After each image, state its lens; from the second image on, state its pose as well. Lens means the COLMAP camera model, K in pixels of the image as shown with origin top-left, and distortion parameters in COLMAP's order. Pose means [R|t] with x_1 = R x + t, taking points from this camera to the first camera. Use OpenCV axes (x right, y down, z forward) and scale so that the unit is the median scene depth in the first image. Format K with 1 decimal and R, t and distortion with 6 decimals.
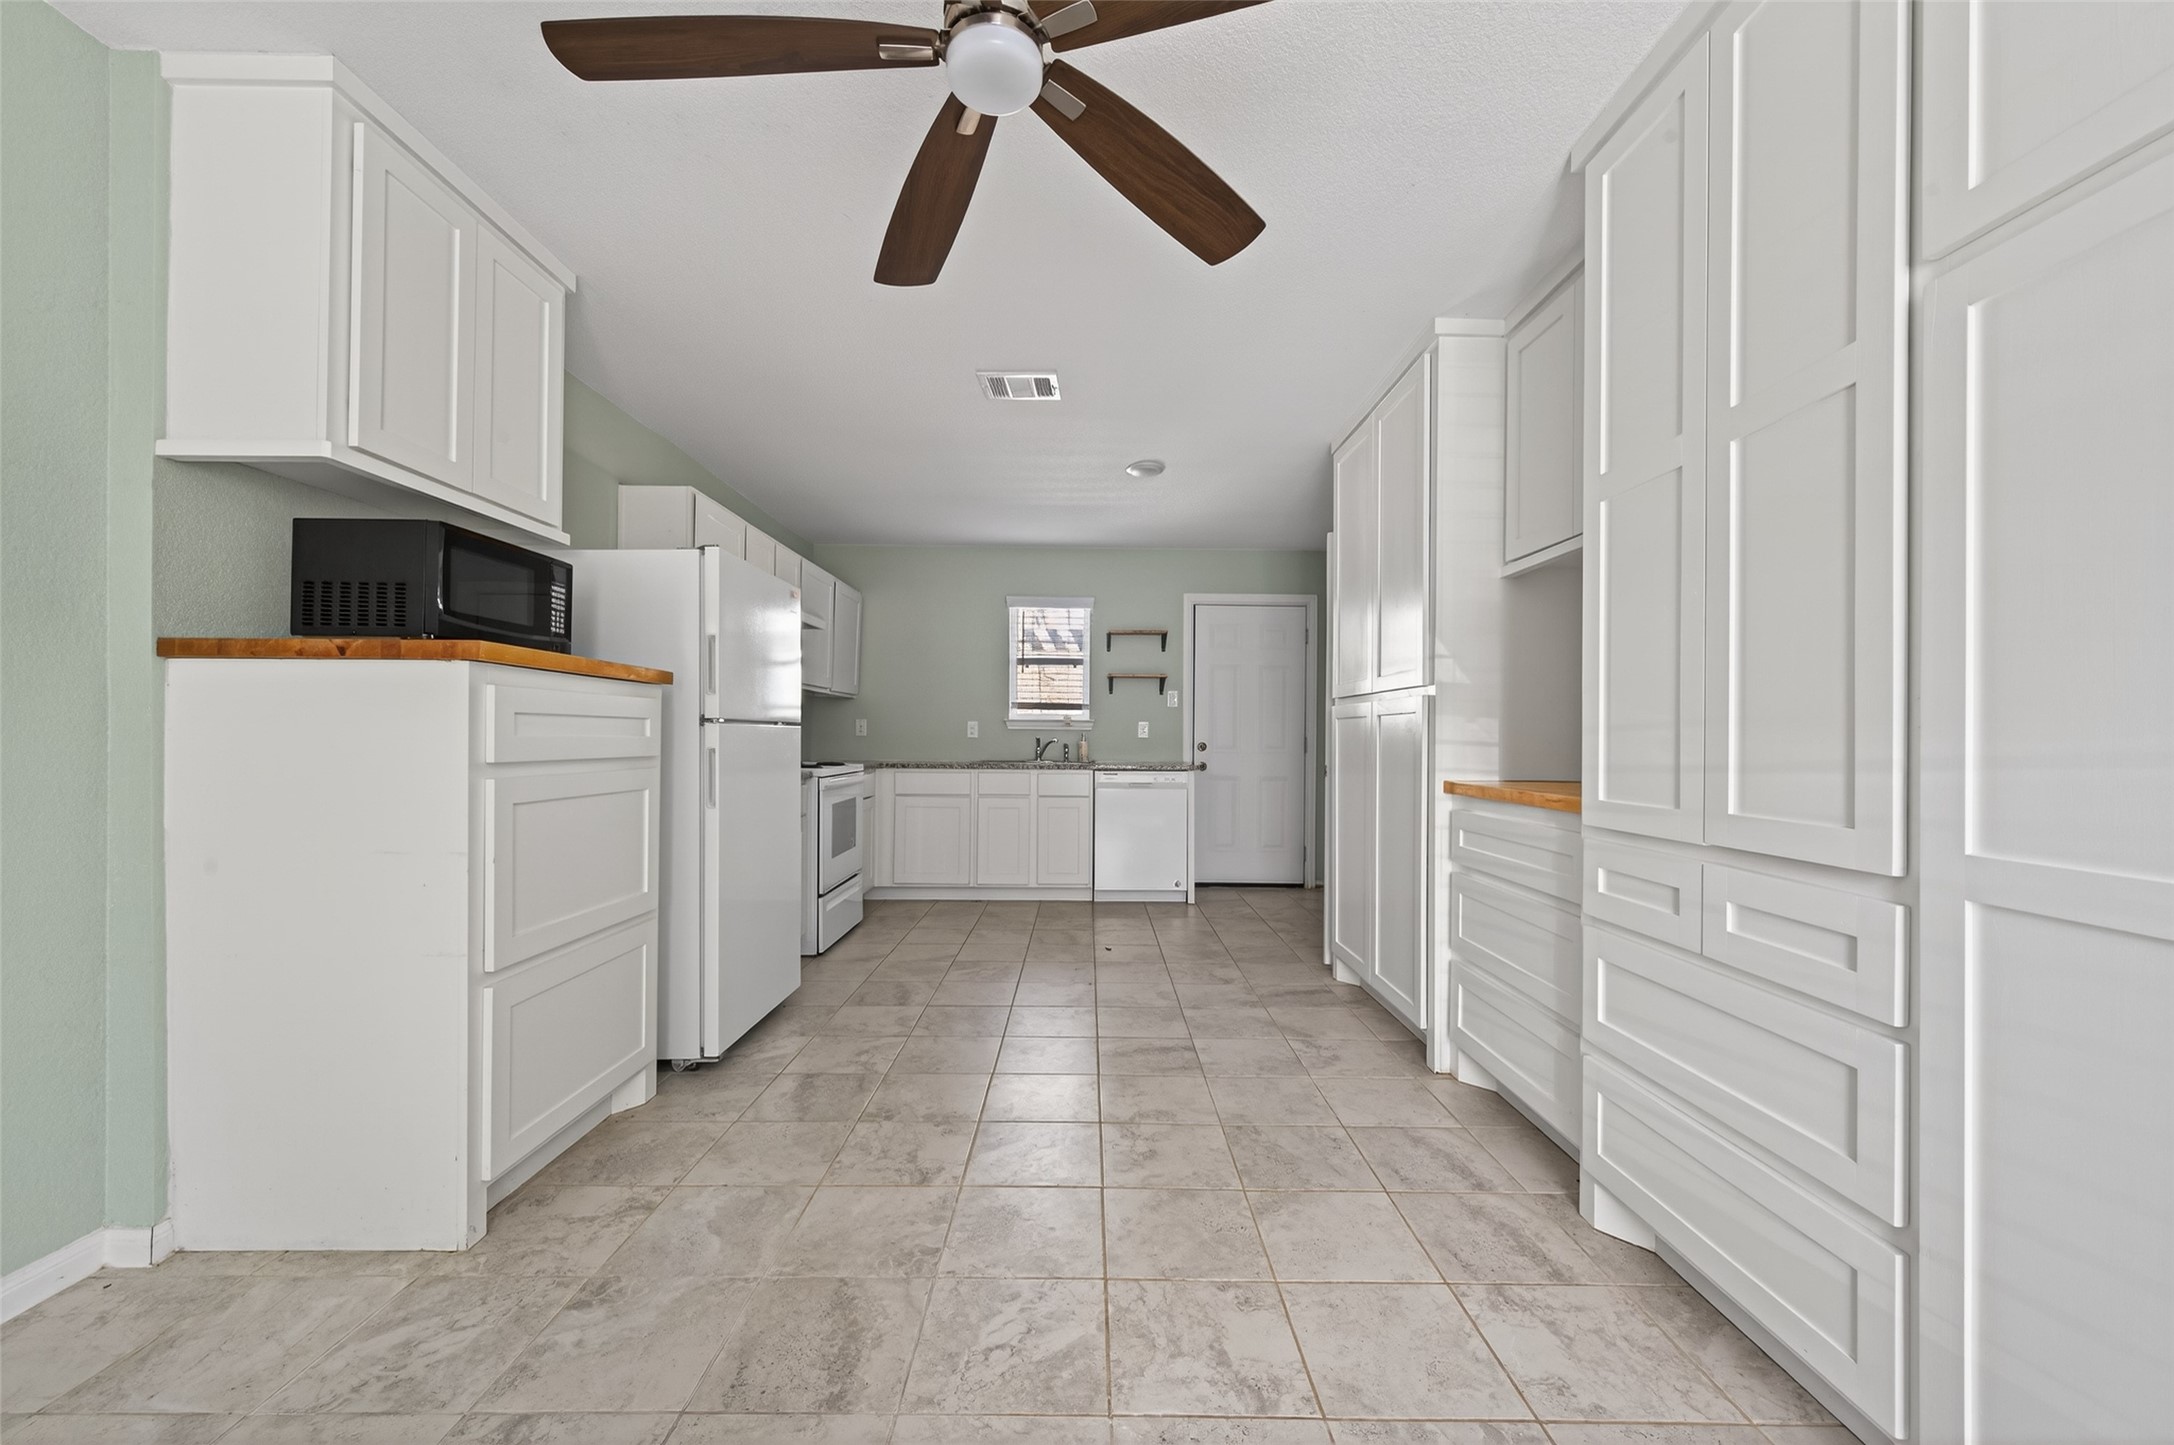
lens RADIAL K [[845.4, 0, 1091.5], [0, 845.4, 731.7], [0, 0, 1]] dist [0.002604, -0.000344]
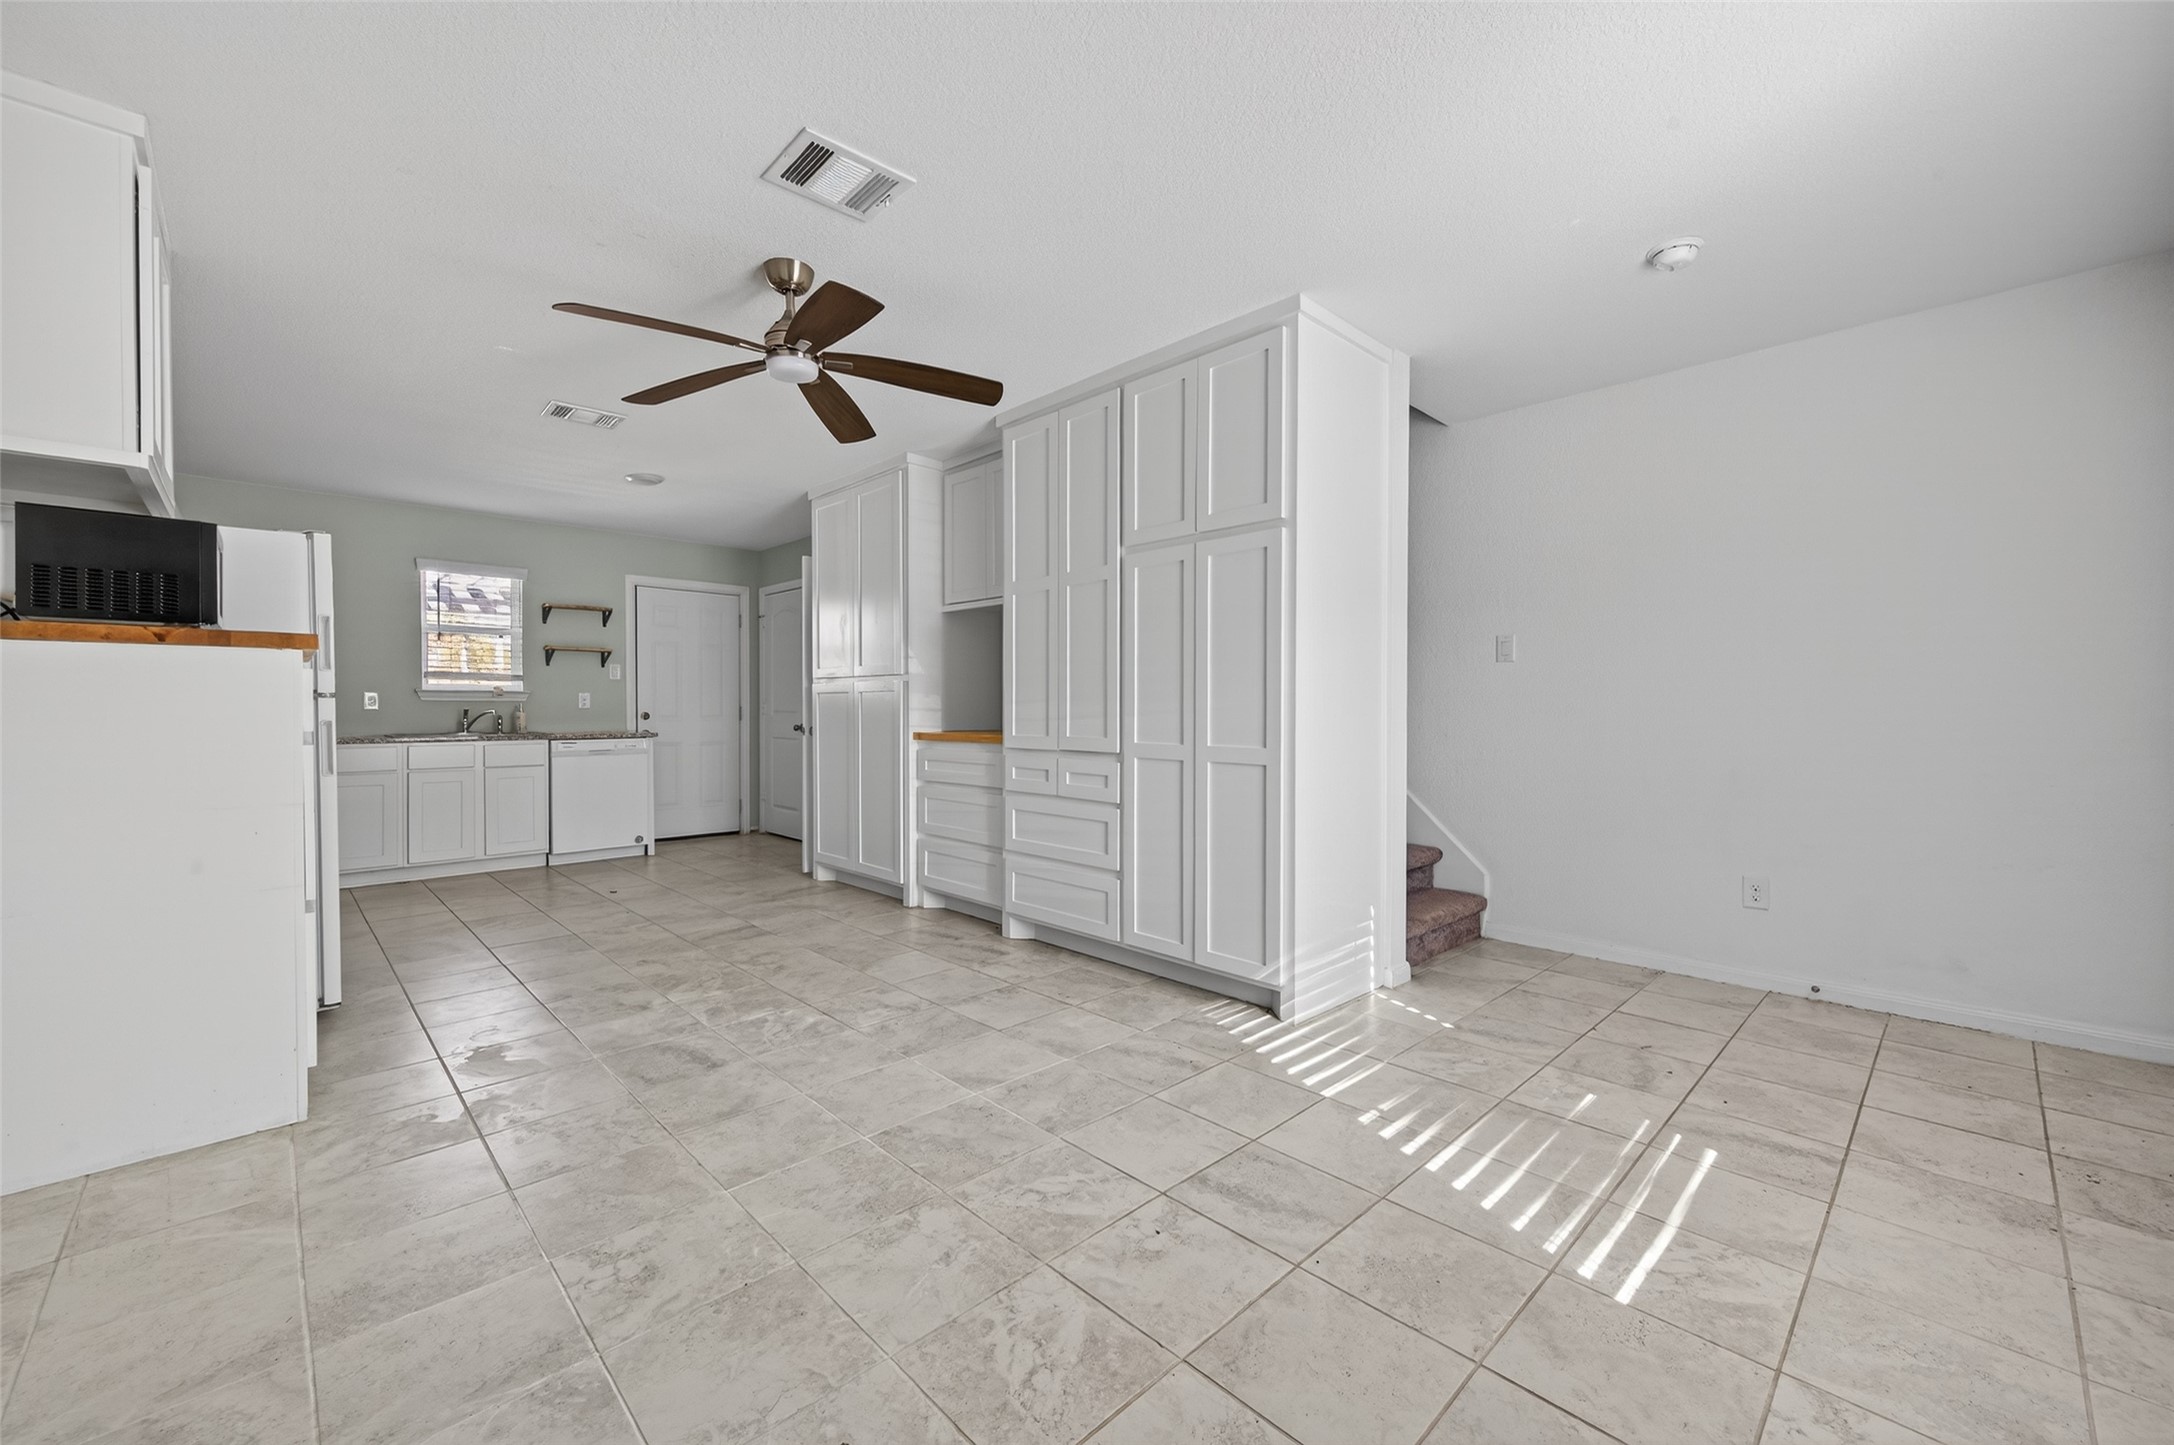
lens RADIAL K [[857.9, 0, 1093.1], [0, 857.9, 715.2], [0, 0, 1]] dist [0.008841, -0.000210]
pose [[0.720354, -0.012565, 0.693493, -0.565227], [0.000825, 0.999851, 0.017259, -0.005252], [-0.693606, -0.011860, 0.720257, -0.521514]]
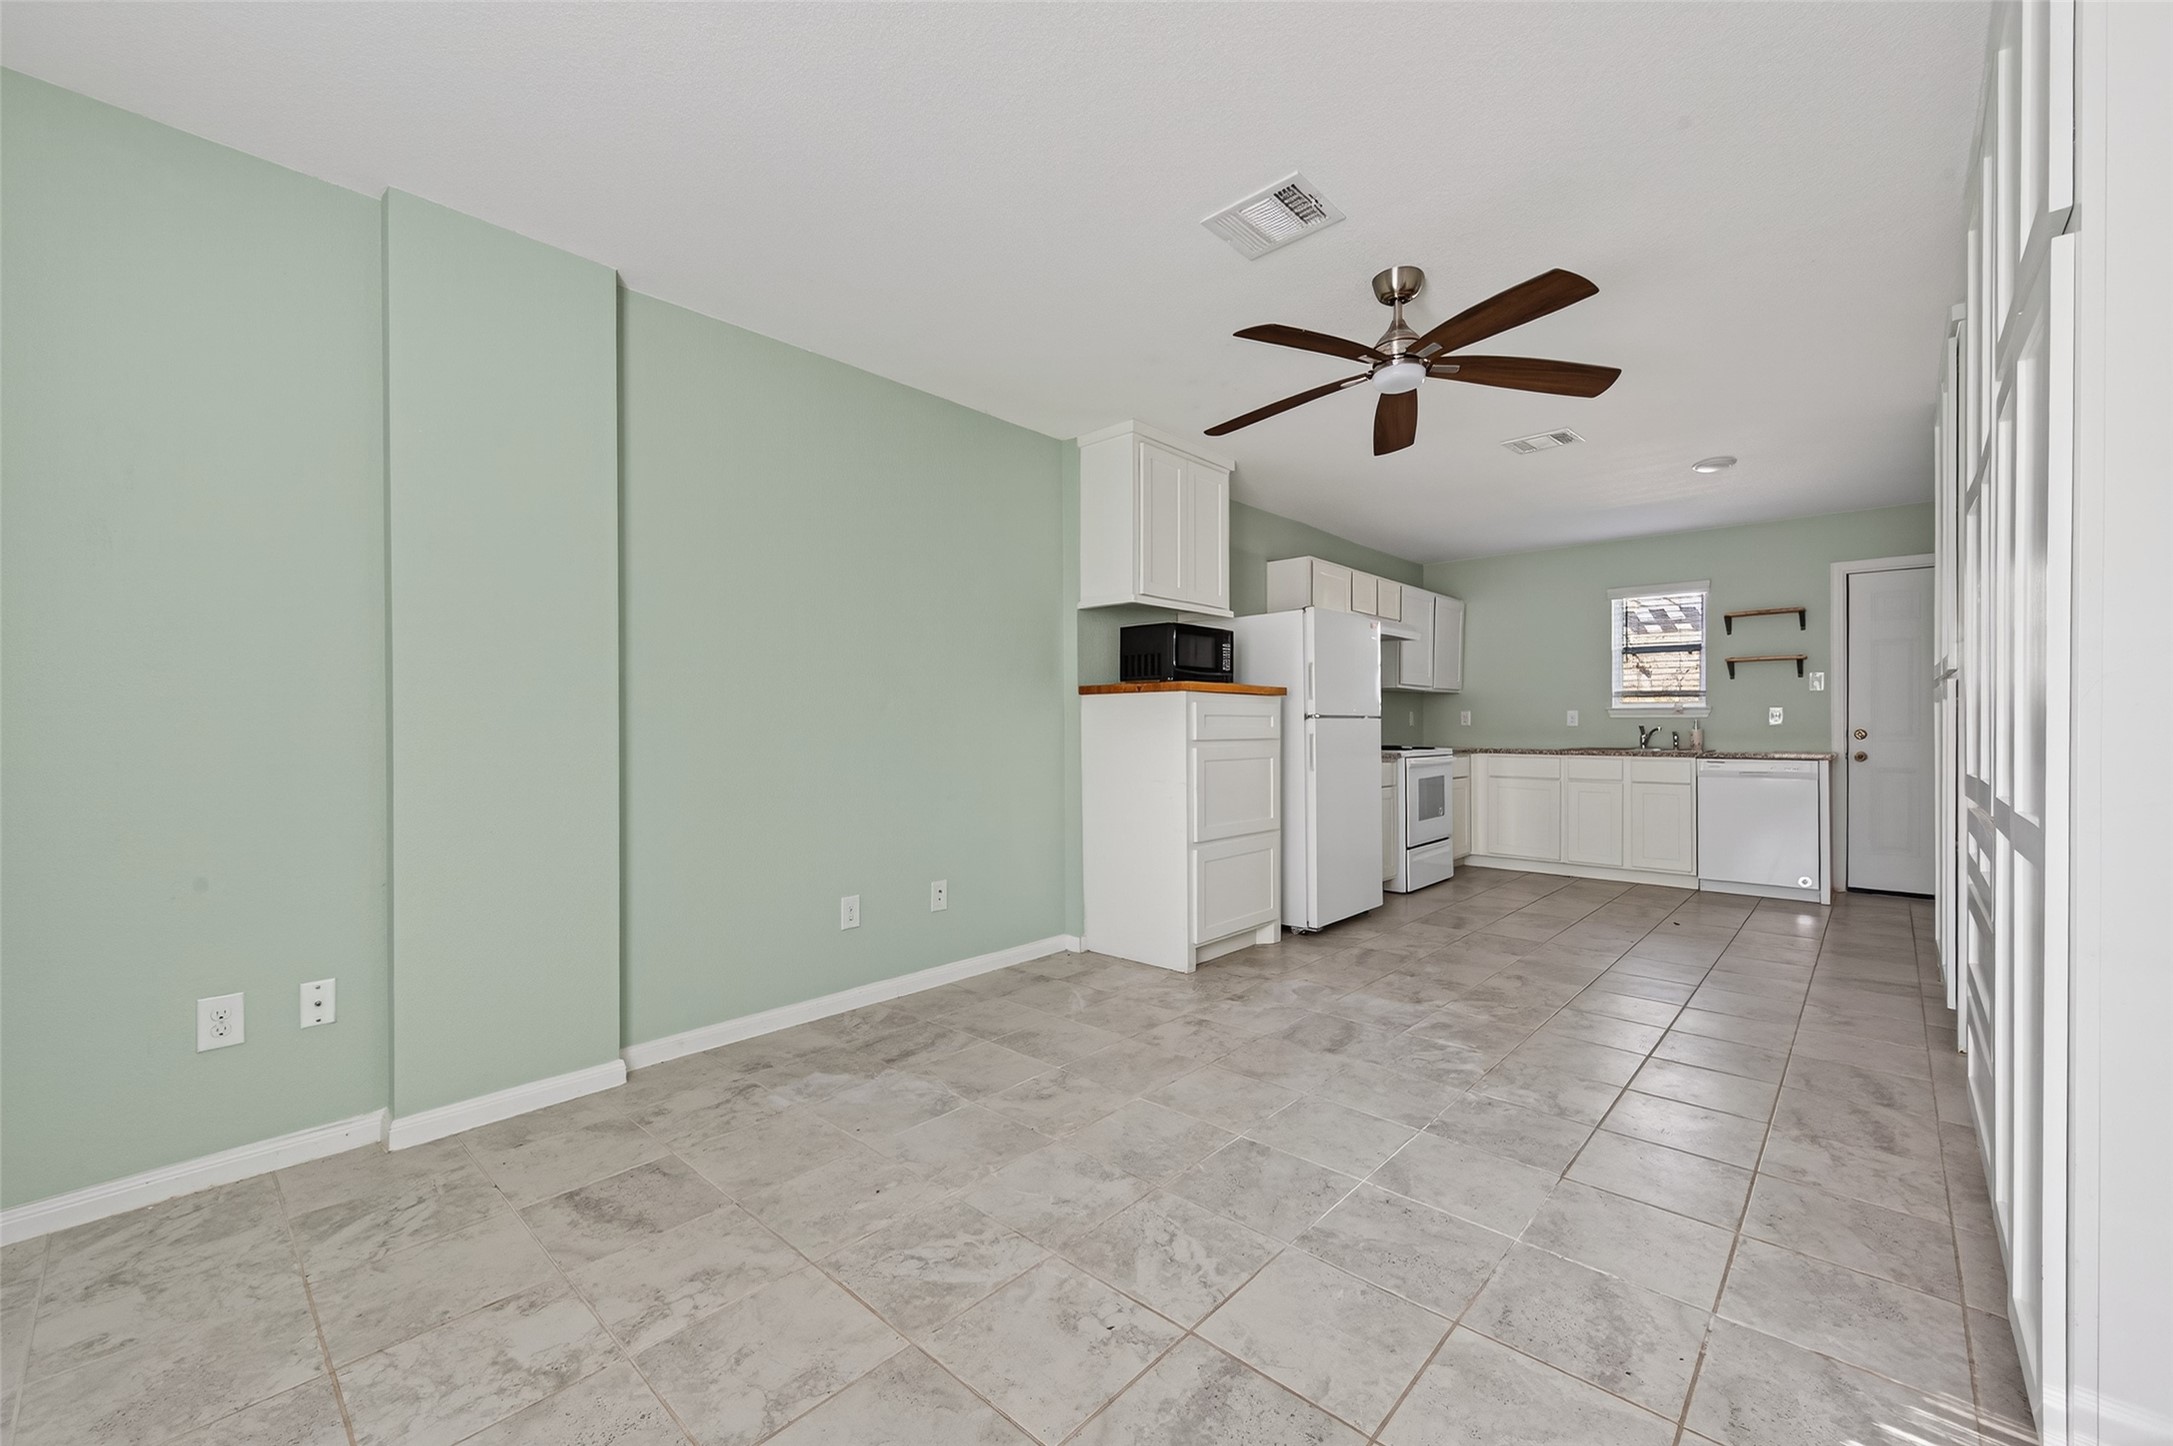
lens RADIAL K [[864.4, 0, 1106.1], [0, 864.4, 733.1], [0, 0, 1]] dist [0.008685, -0.000129]
pose [[0.740808, -0.004300, -0.671704, 0.395232], [0.011979, 0.999905, 0.006811, 0.002245], [0.671611, -0.013092, 0.740789, -0.510259]]
